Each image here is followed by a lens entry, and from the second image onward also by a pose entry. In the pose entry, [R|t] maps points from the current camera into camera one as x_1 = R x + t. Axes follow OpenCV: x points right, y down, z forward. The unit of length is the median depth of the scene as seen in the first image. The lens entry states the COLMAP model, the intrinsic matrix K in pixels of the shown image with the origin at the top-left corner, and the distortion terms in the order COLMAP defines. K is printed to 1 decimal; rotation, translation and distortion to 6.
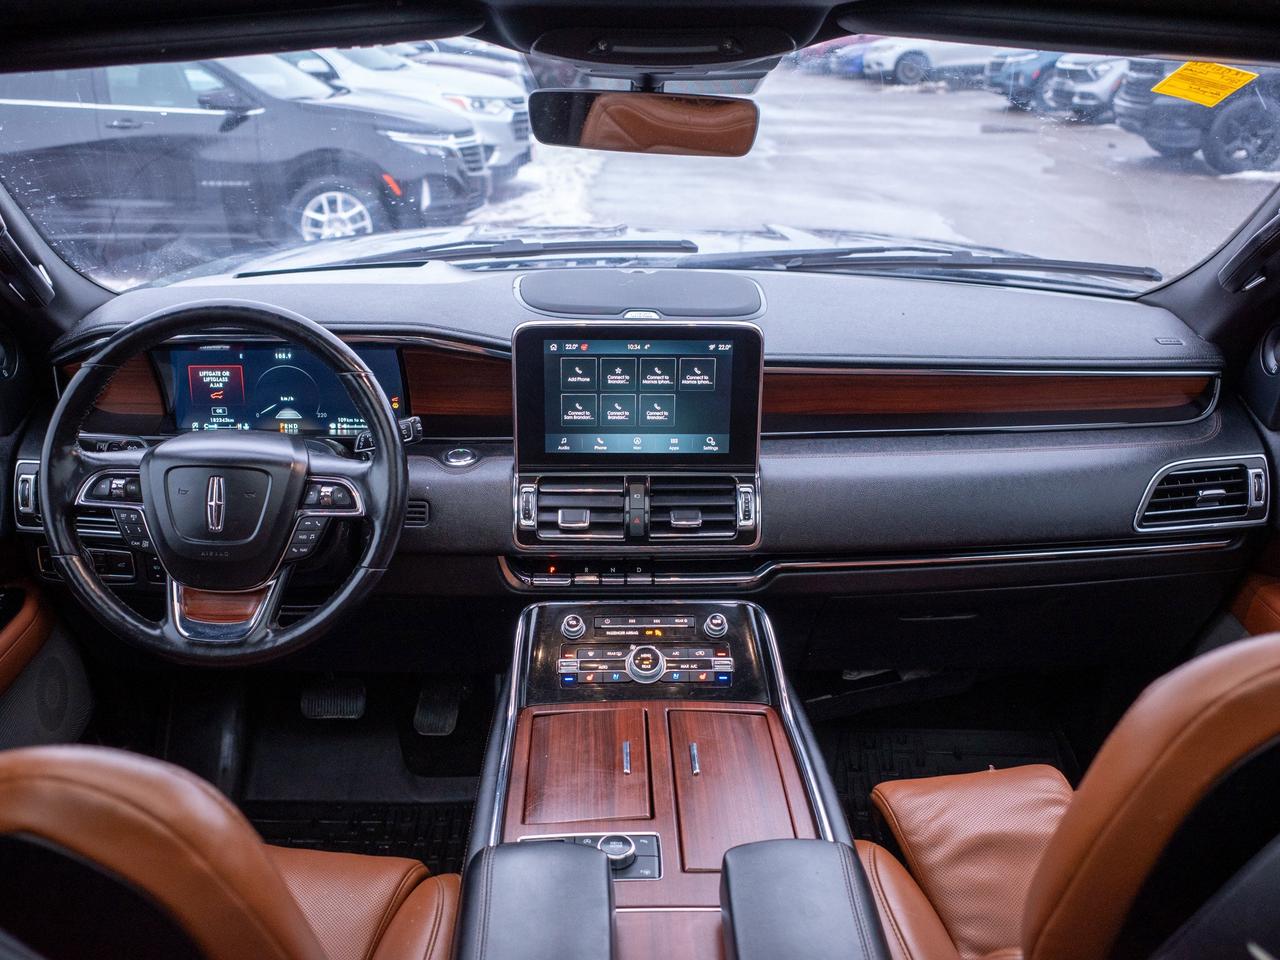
lens RADIAL K [[1327.7, 0, 640.0], [0, 1327.7, 480.0], [0, 0, 1]] dist [-0.041121, 0.001920]
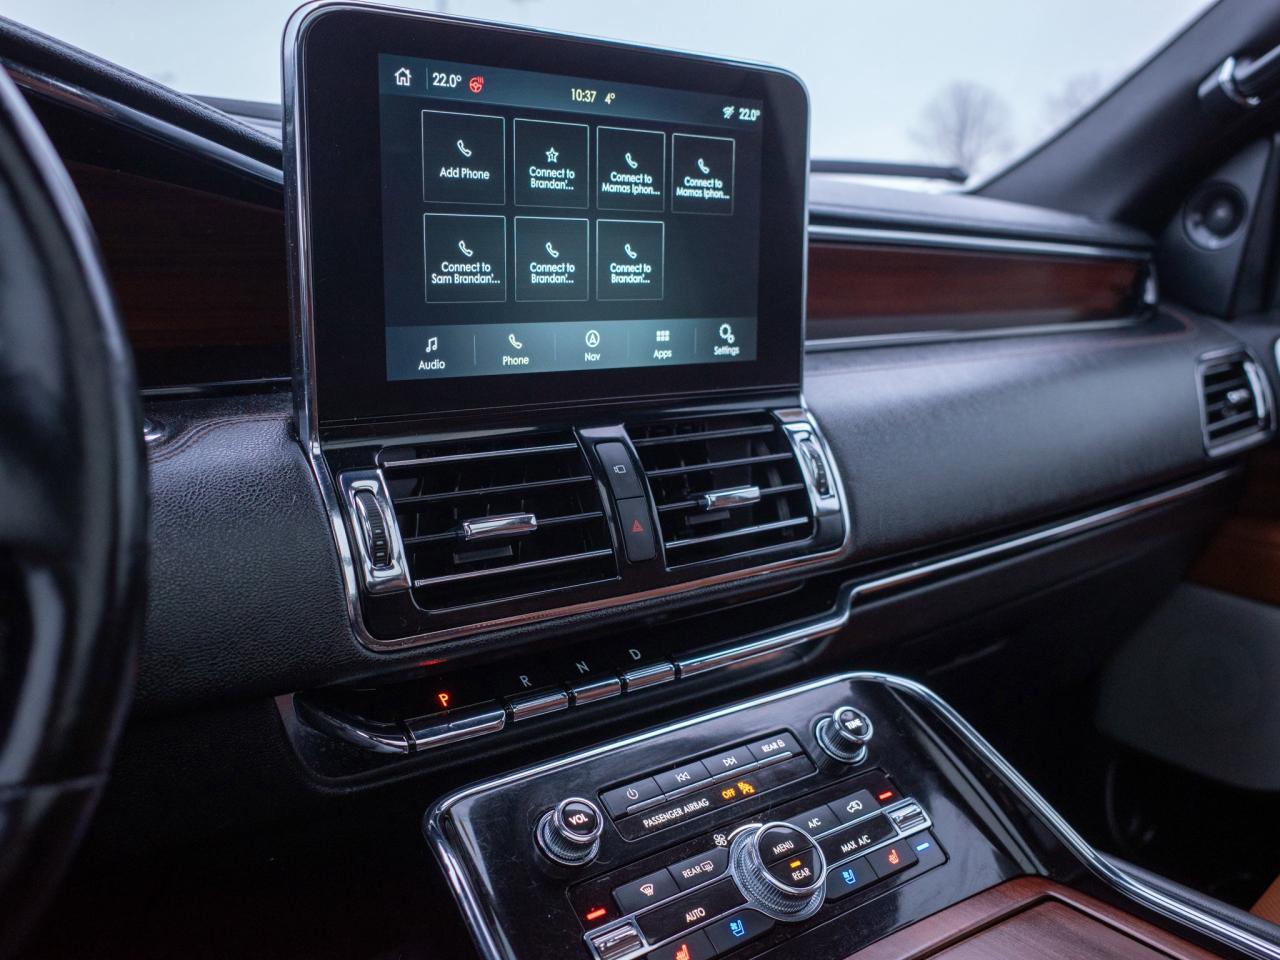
lens RADIAL K [[1154.6, 0, 640.0], [0, 1154.6, 480.0], [0, 0, 1]] dist [-0.044850, -0.011506]
pose [[0.809167, -0.110072, 0.577177, -0.202907], [0.197920, 0.975952, -0.091350, 0.049287], [-0.553242, 0.188153, 0.811493, 0.714042]]
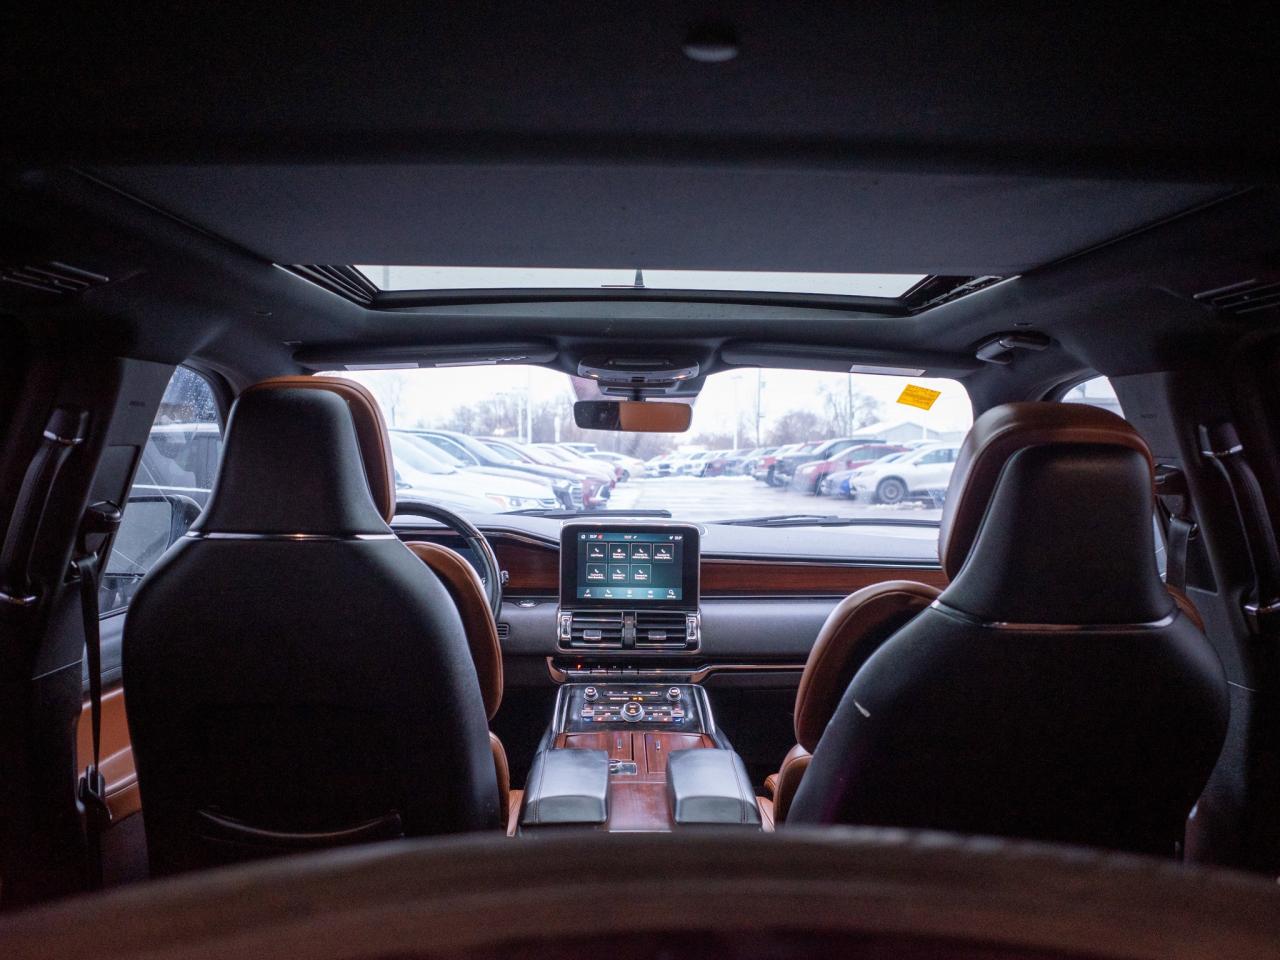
lens RADIAL K [[1502.6, 0, 640.0], [0, 1502.6, 480.0], [0, 0, 1]] dist [-0.029171, -0.001942]
pose [[0.999846, 0.004037, -0.017052, 0.045508], [-0.009608, 0.940076, -0.340829, 0.512273], [0.014654, 0.340940, 0.939971, -0.925378]]
